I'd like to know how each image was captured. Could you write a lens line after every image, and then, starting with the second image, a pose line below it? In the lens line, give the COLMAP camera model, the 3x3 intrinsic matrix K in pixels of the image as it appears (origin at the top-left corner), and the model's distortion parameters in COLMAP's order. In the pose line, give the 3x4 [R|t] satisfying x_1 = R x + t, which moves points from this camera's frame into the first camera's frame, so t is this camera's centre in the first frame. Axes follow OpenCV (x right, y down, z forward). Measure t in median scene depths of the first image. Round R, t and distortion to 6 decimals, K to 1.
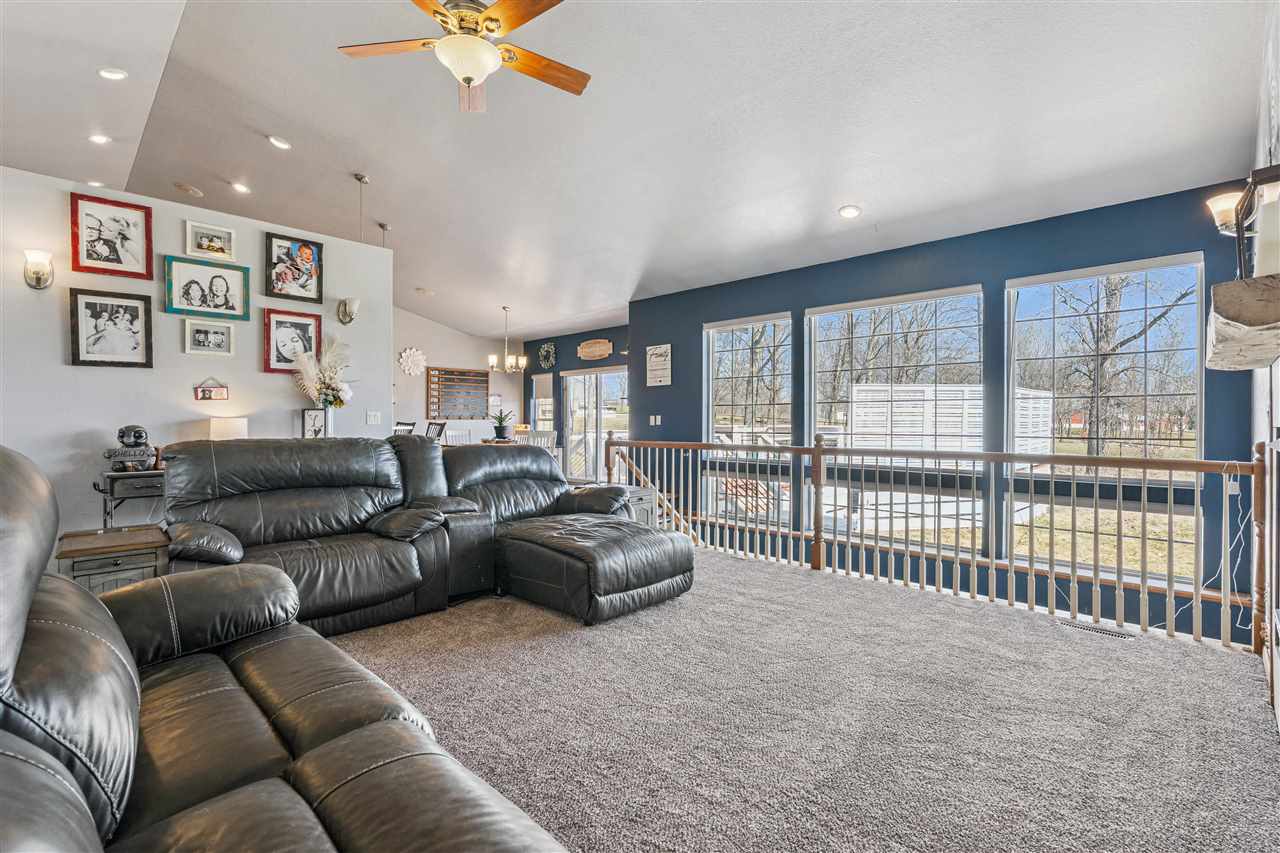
lens RADIAL K [[588.0, 0, 636.2], [0, 588.0, 423.7], [0, 0, 1]] dist [-0.000630, -0.000073]
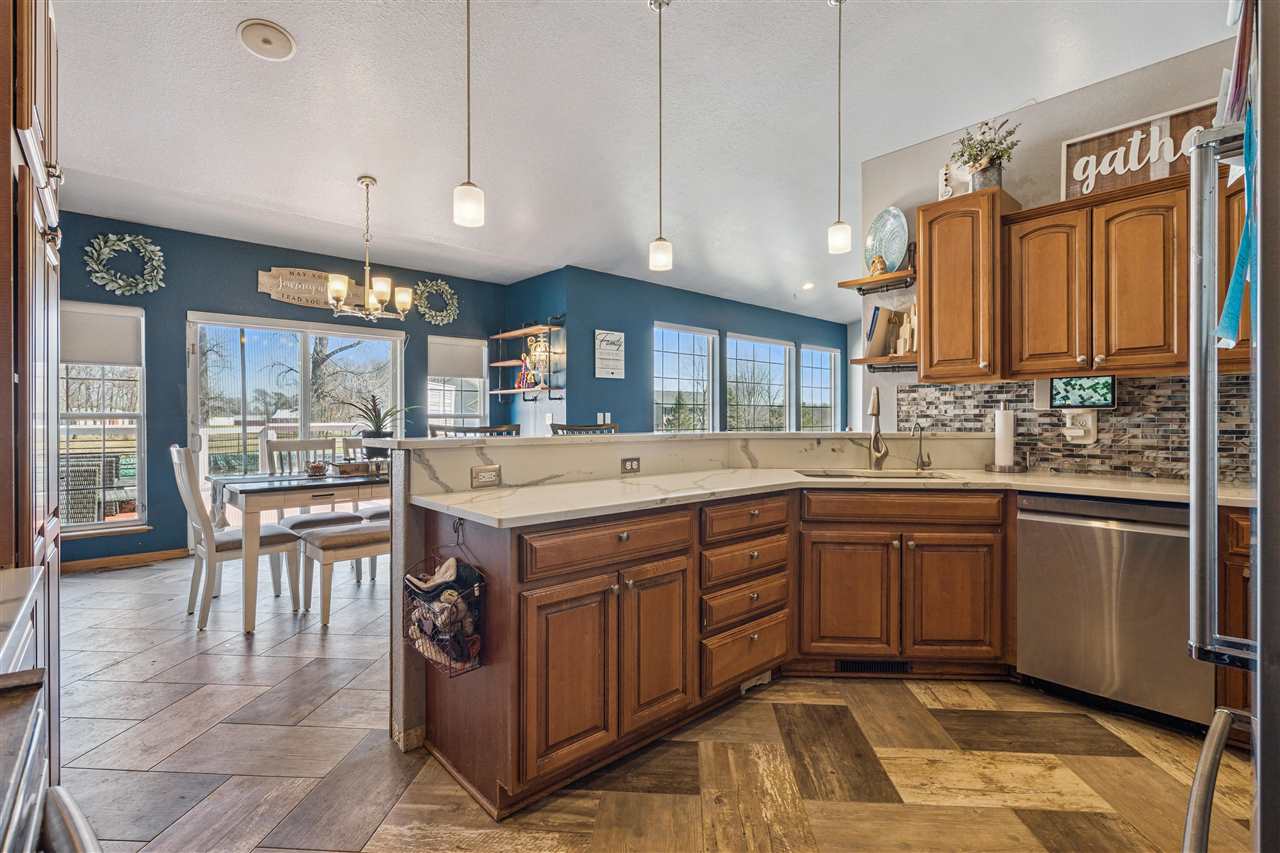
lens RADIAL K [[583.3, 0, 643.6], [0, 583.3, 427.0], [0, 0, 1]] dist [0.001835, 0.000316]
pose [[0.053123, -0.015676, 0.998465, -1.244344], [0.003764, 0.999873, 0.015498, -0.009244], [-0.998581, 0.002935, 0.053175, 1.384046]]
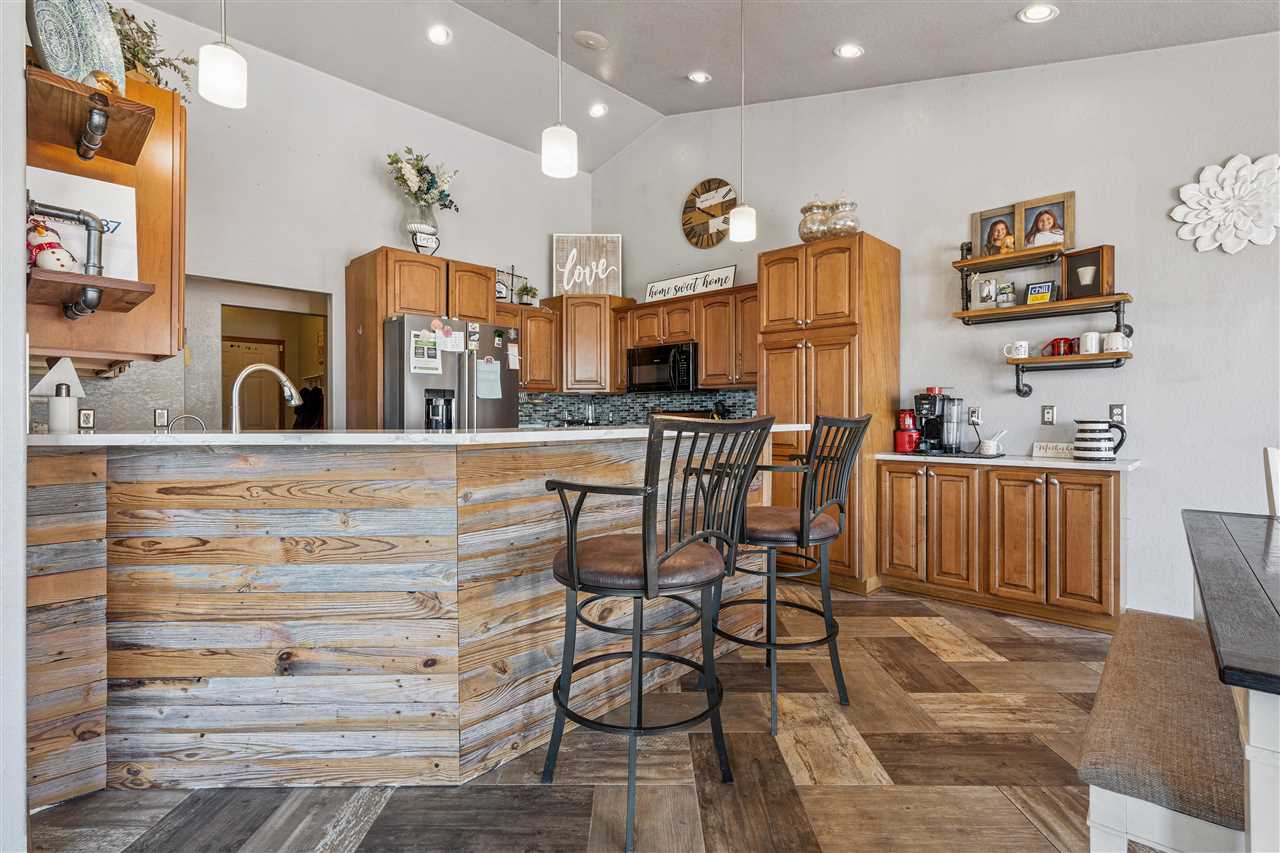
lens RADIAL K [[600.7, 0, 636.2], [0, 600.7, 417.9], [0, 0, 1]] dist [0.002195, 0.000475]
pose [[0.005196, 0.001367, -0.999986, -0.177051], [0.000810, 0.999999, 0.001371, -0.002172], [0.999986, -0.000817, 0.005195, 1.459782]]
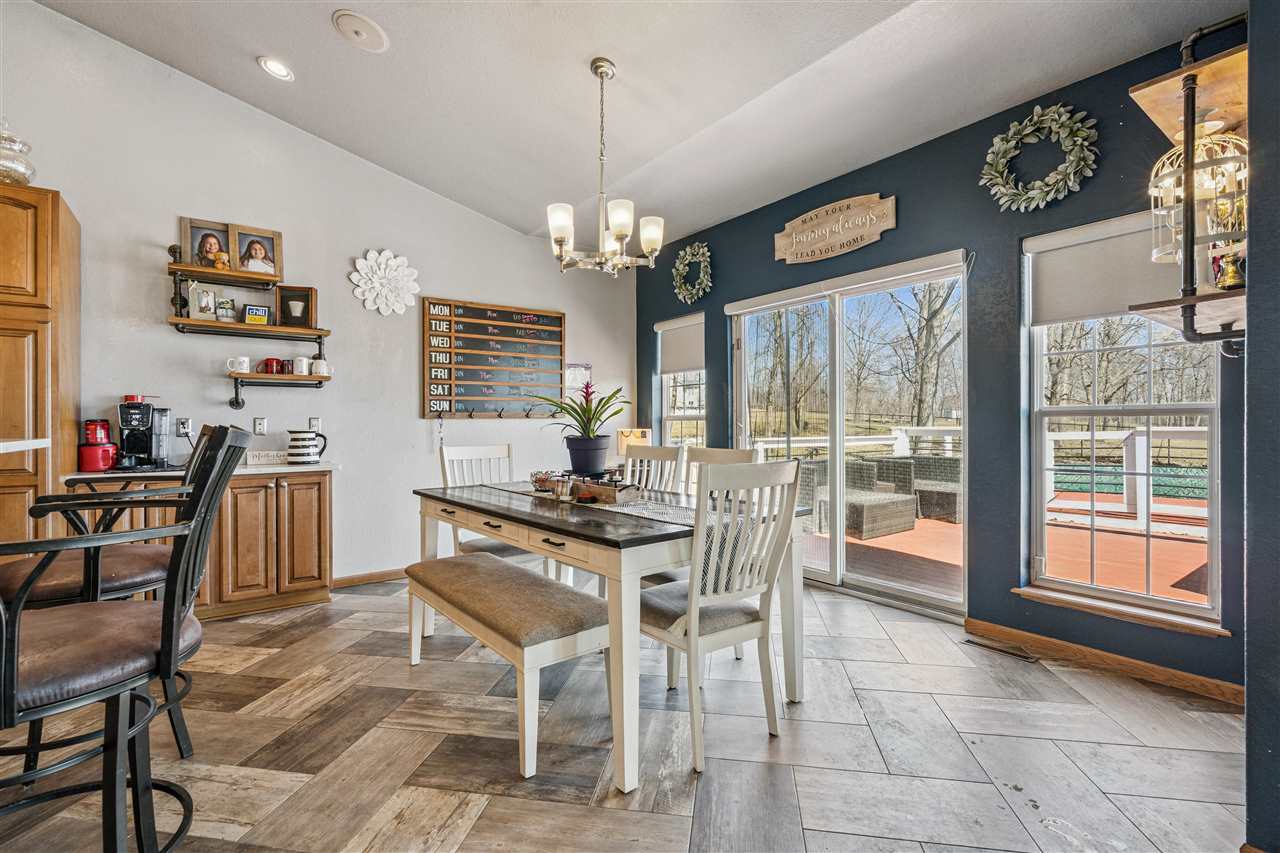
lens RADIAL K [[588.0, 0, 636.2], [0, 588.0, 423.7], [0, 0, 1]] dist [-0.000630, -0.000073]
pose [[0.988117, -0.004809, -0.153629, -0.283860], [0.004526, 0.999987, -0.002190, -0.003610], [0.153638, 0.001468, 0.988126, 1.263313]]
